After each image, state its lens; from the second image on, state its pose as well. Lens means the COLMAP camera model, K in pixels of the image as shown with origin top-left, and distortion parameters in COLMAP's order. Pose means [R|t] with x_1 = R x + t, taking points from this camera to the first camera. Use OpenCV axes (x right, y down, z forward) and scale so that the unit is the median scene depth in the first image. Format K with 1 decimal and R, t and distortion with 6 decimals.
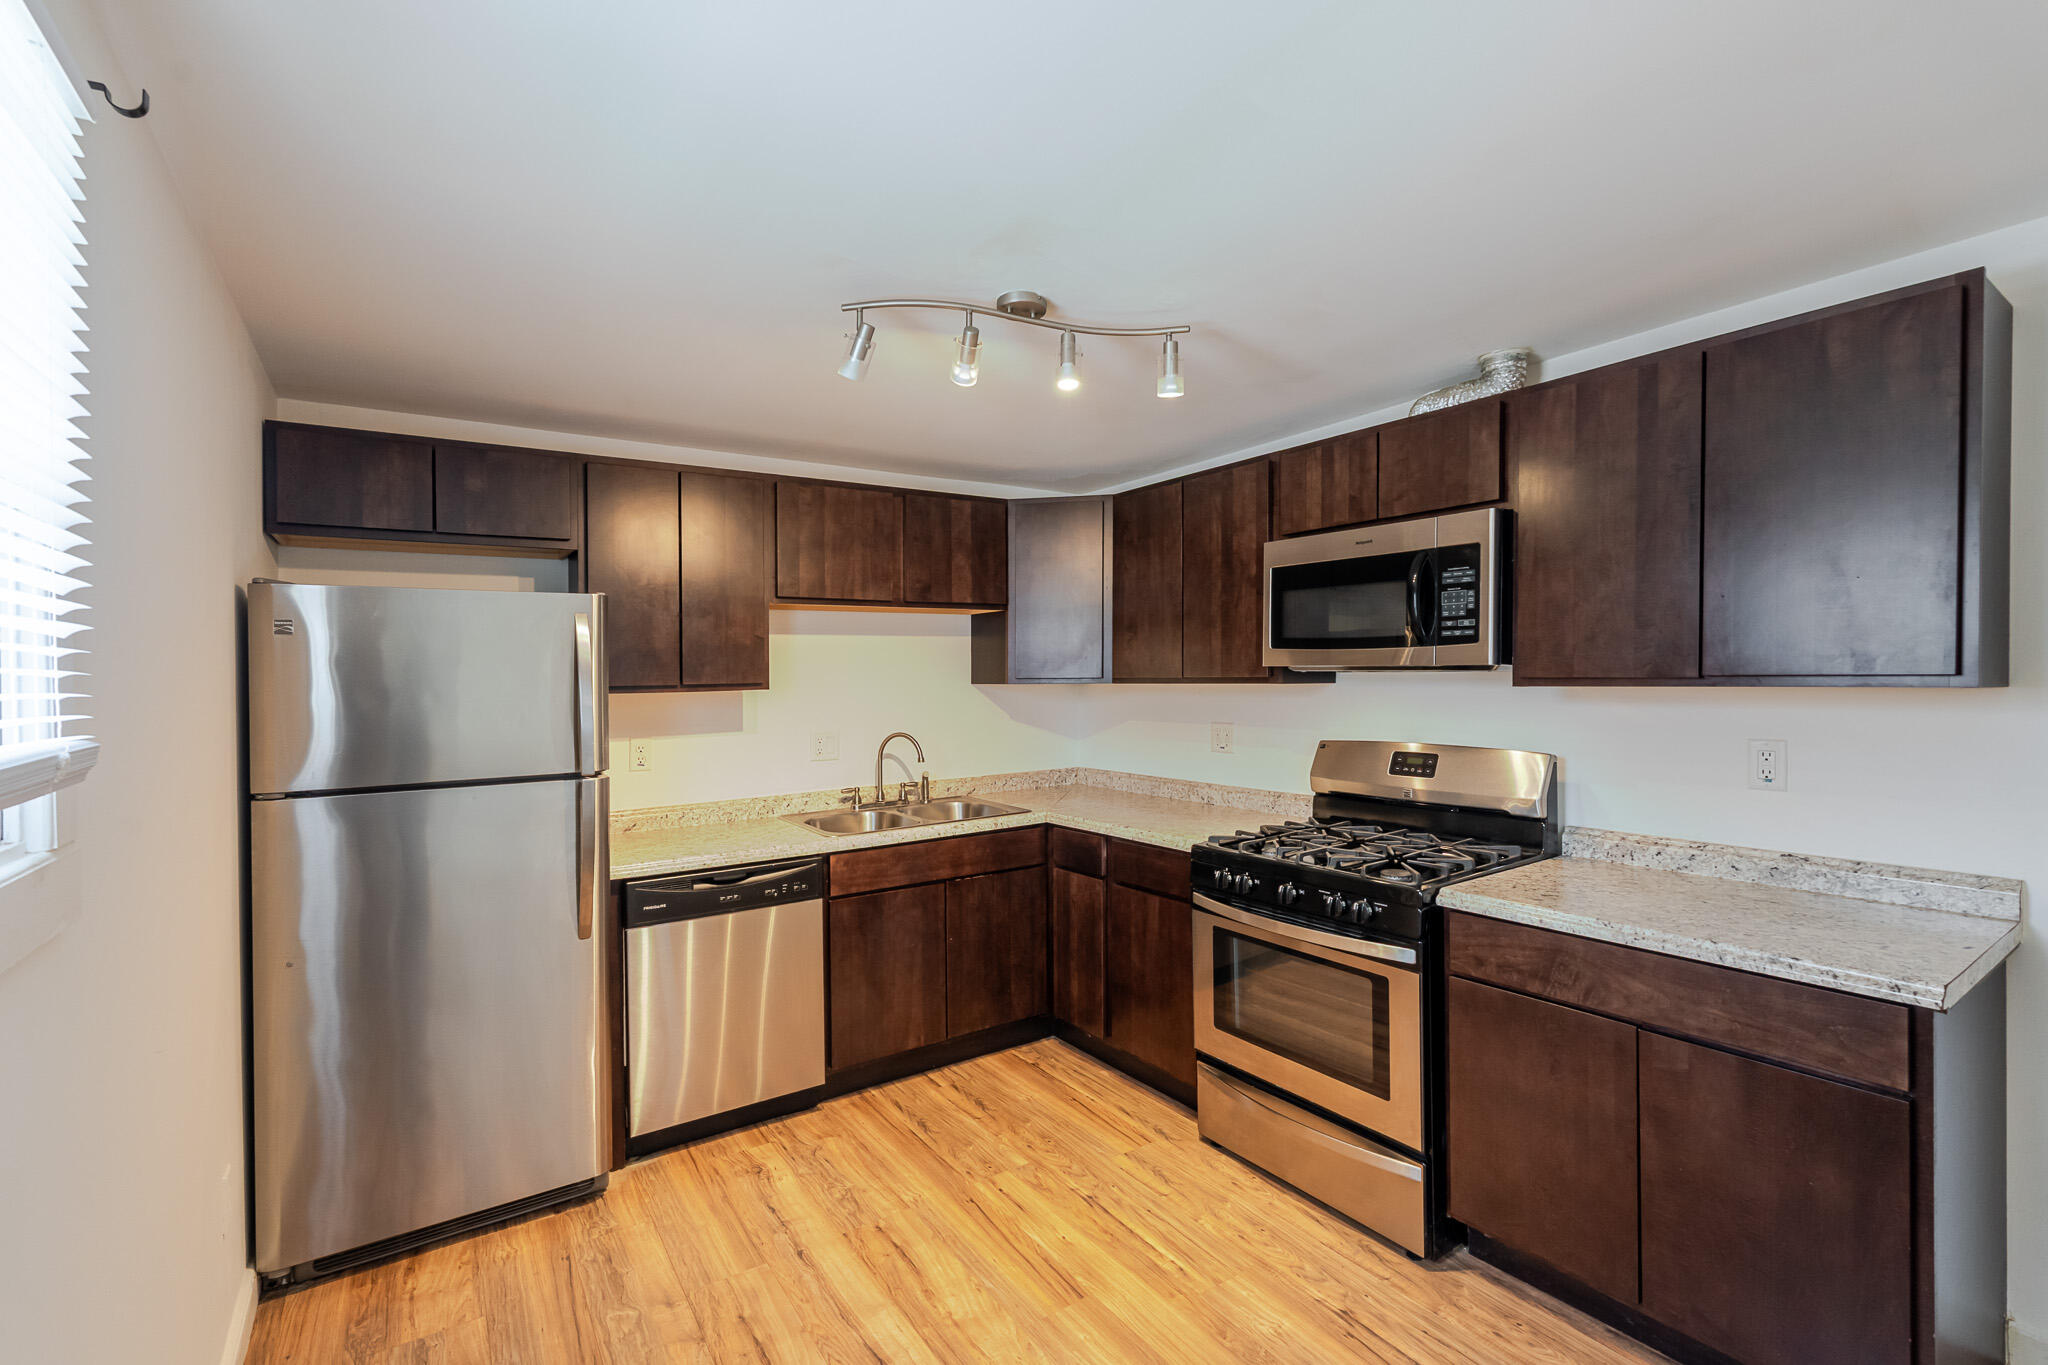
lens RADIAL K [[912.2, 0, 1029.9], [0, 912.2, 685.9], [0, 0, 1]] dist [-0.001044, -0.000218]
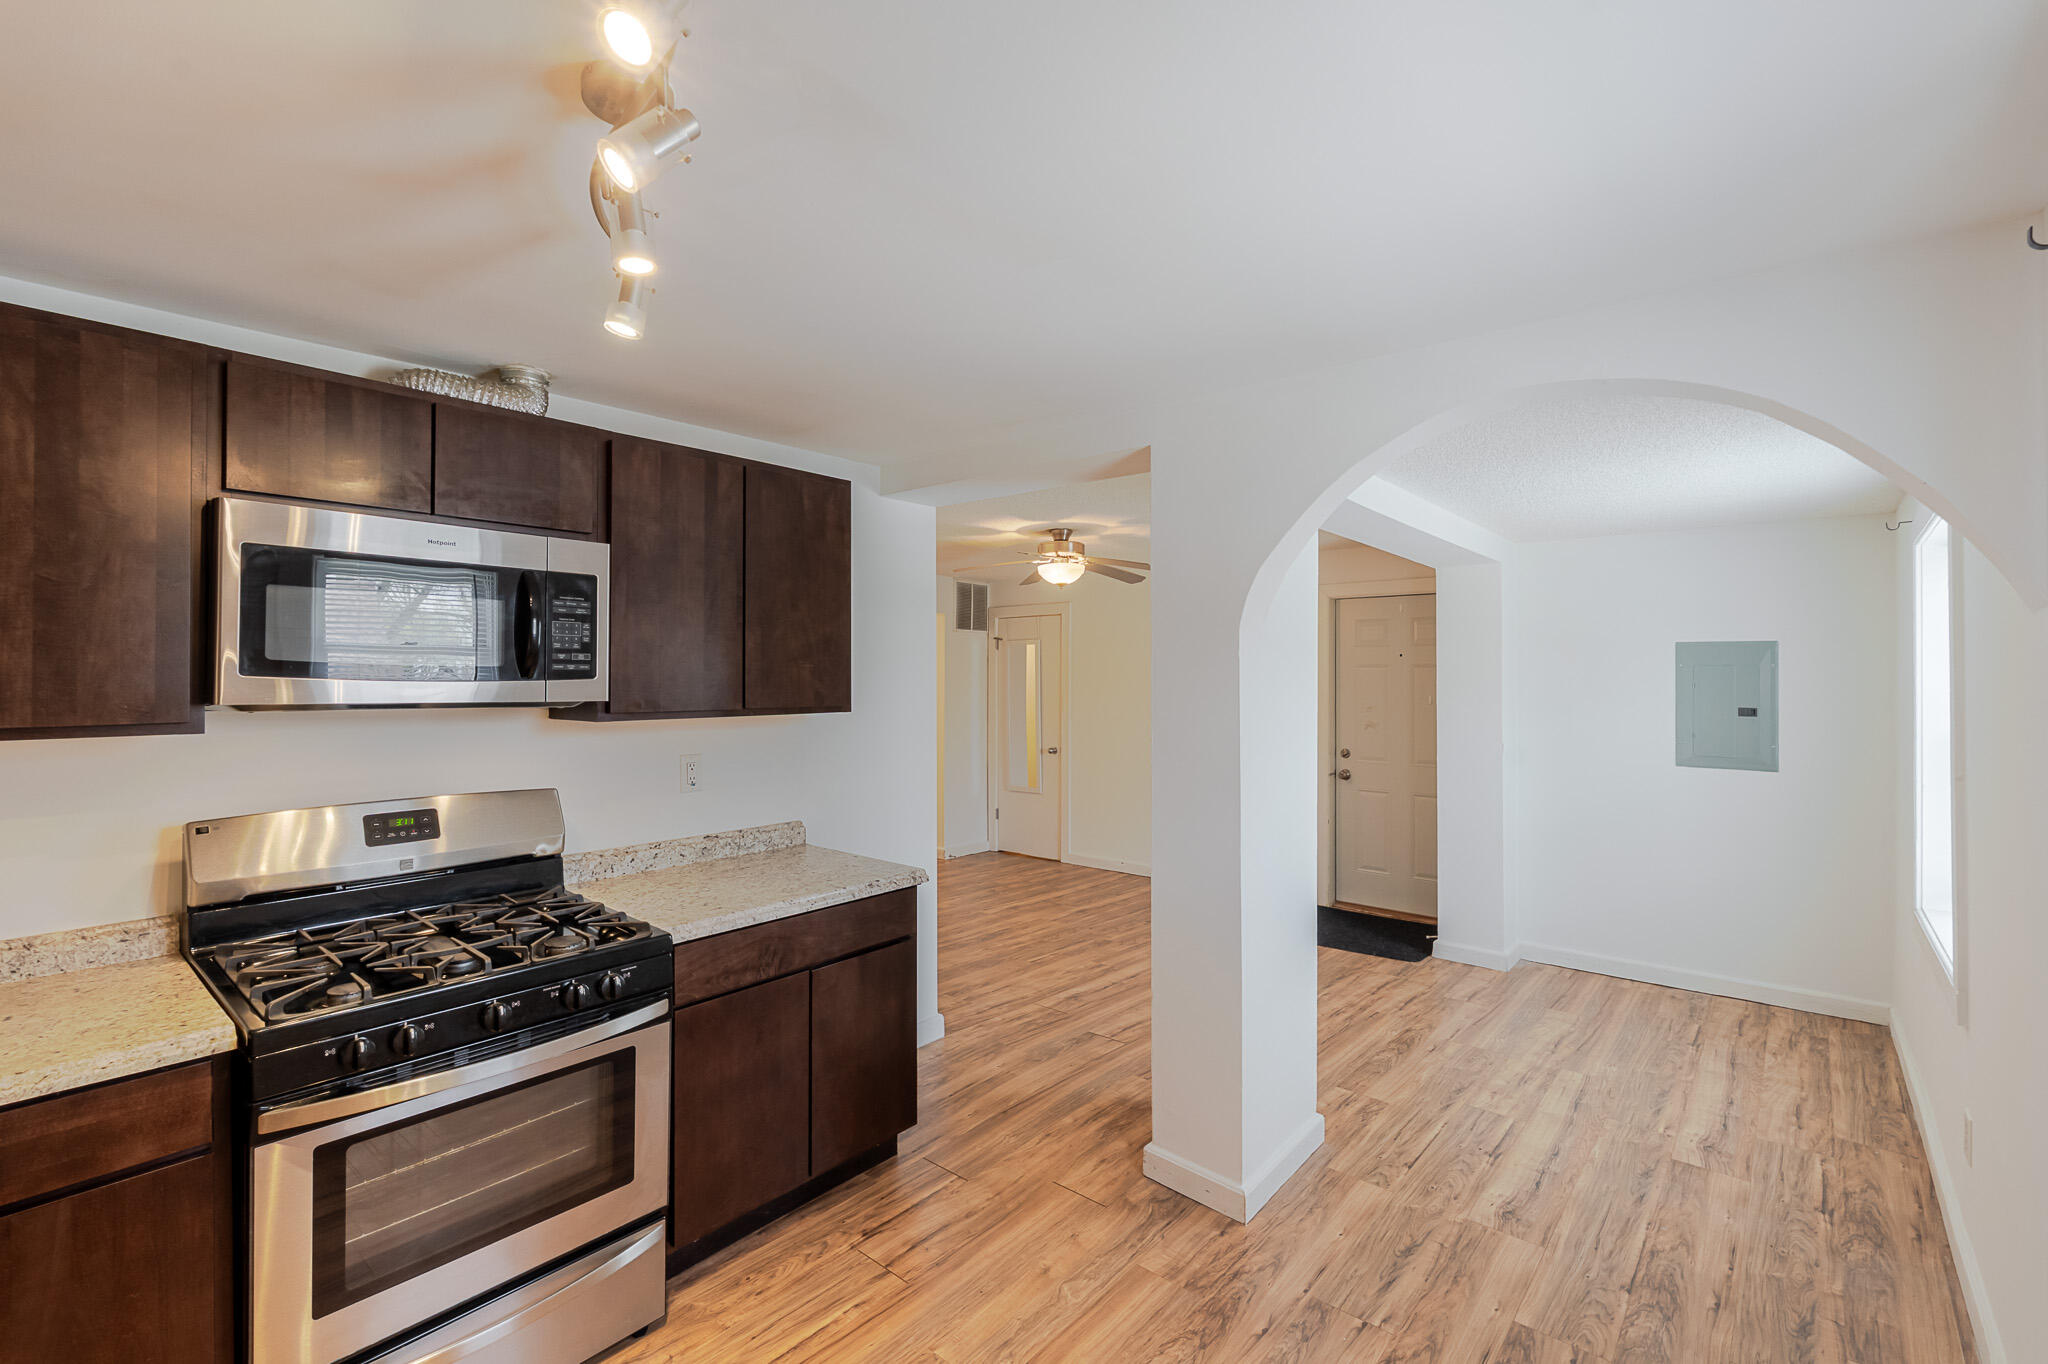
lens RADIAL K [[905.1, 0, 1024.0], [0, 905.1, 682.0], [0, 0, 1]] dist [0.002827, 0.000200]
pose [[-0.265639, 0.003050, 0.964068, -0.490057], [0.009012, 0.999959, -0.000681, -0.034155], [-0.964031, 0.008507, -0.265655, 0.717206]]
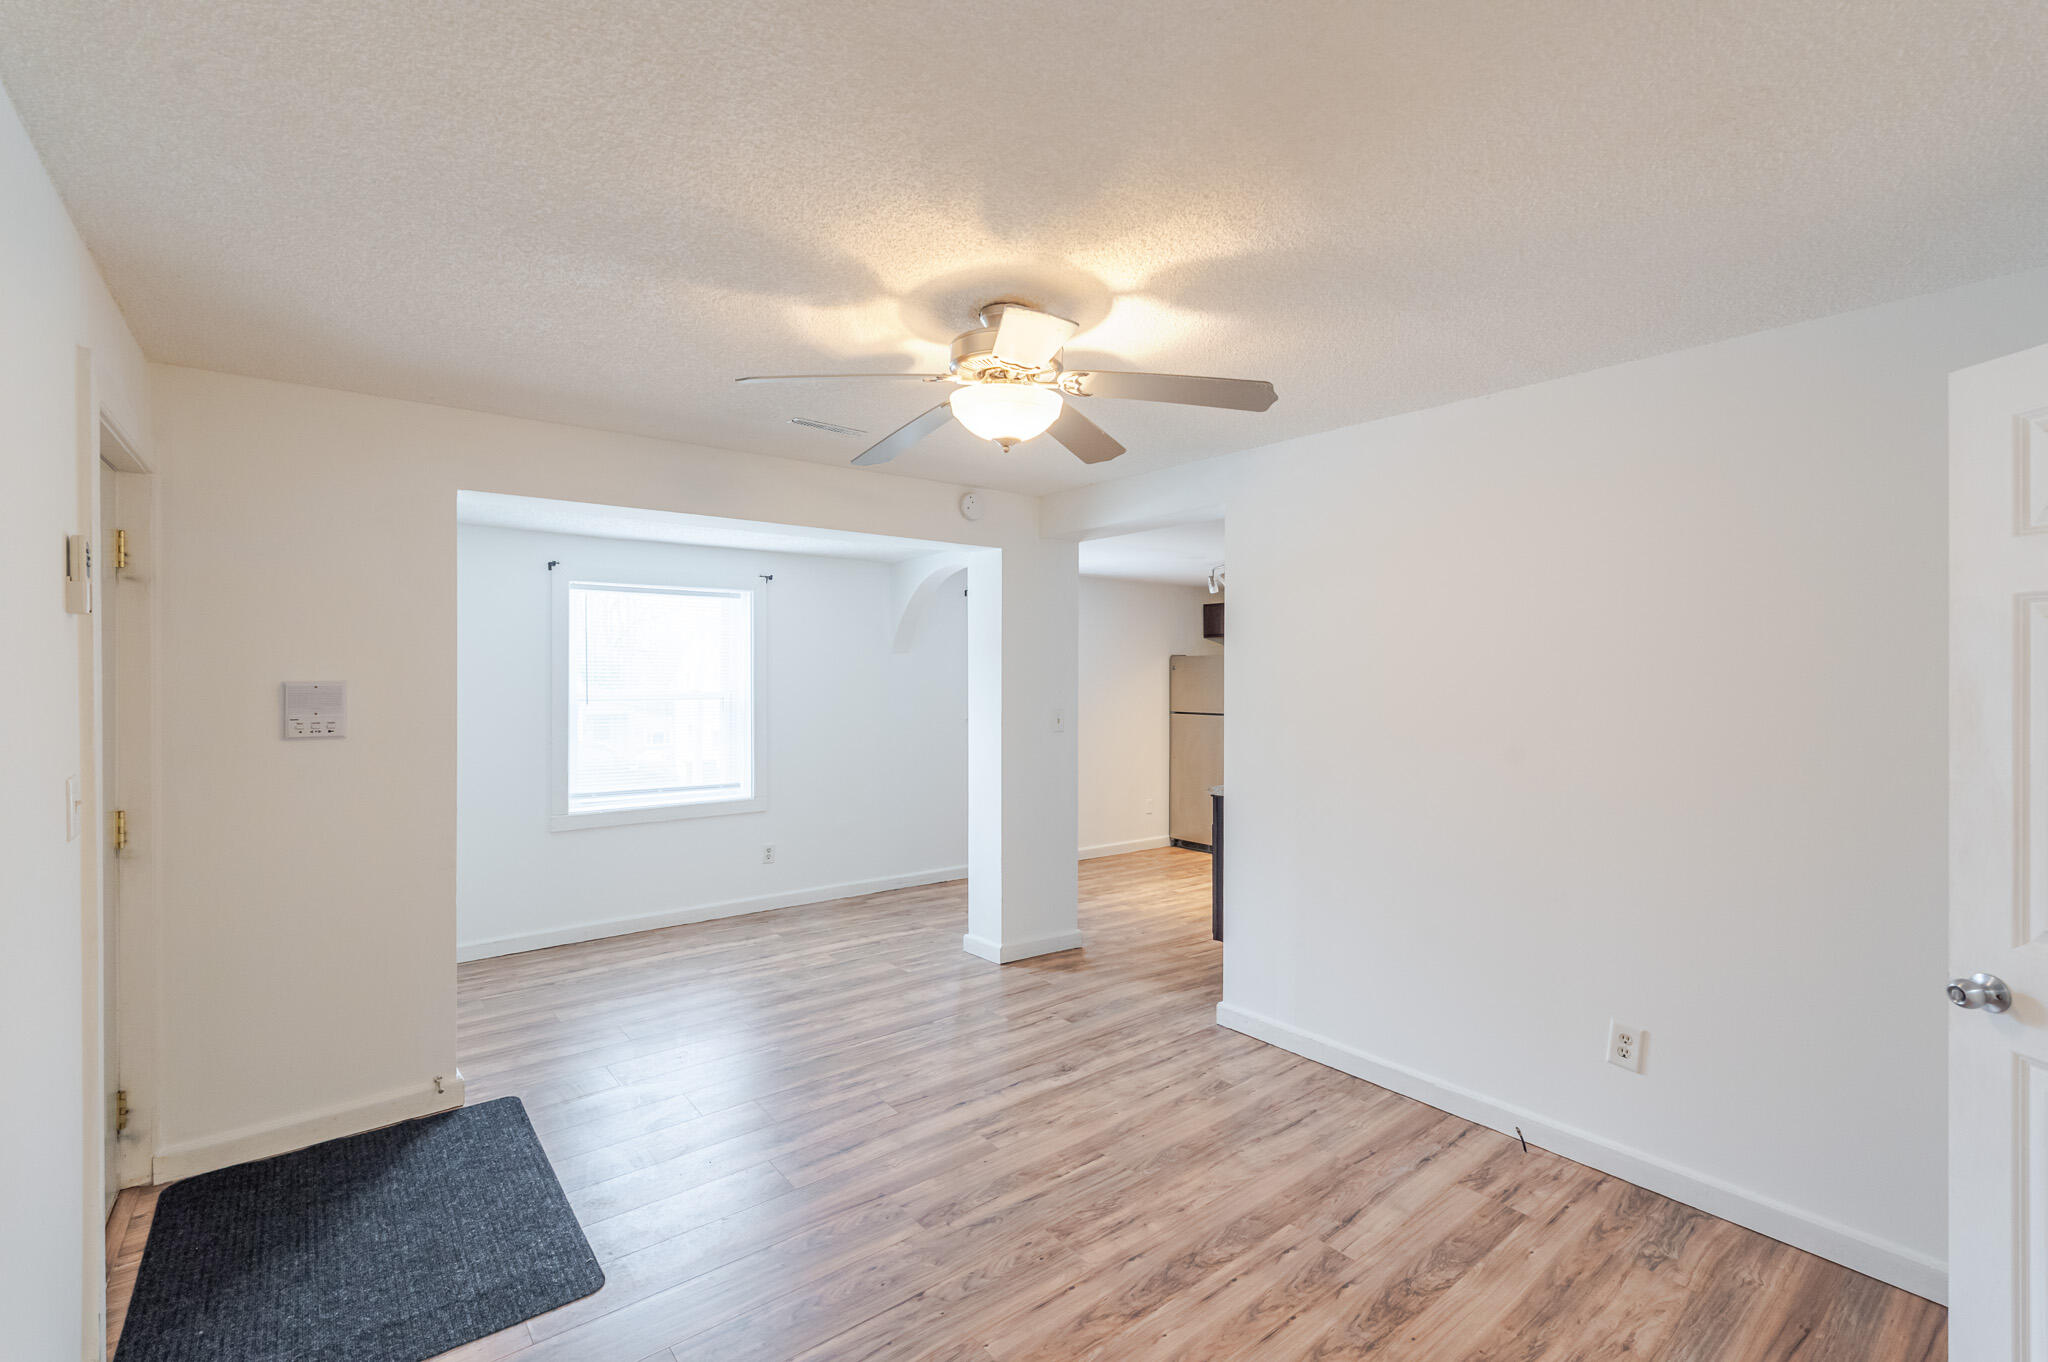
lens RADIAL K [[903.7, 0, 1016.6], [0, 903.7, 690.6], [0, 0, 1]] dist [-0.000122, -0.000123]
pose [[0.074394, 0.024019, -0.996940, 2.268283], [-0.018157, 0.999577, 0.022728, -0.038769], [0.997064, 0.016411, 0.074799, 0.042924]]
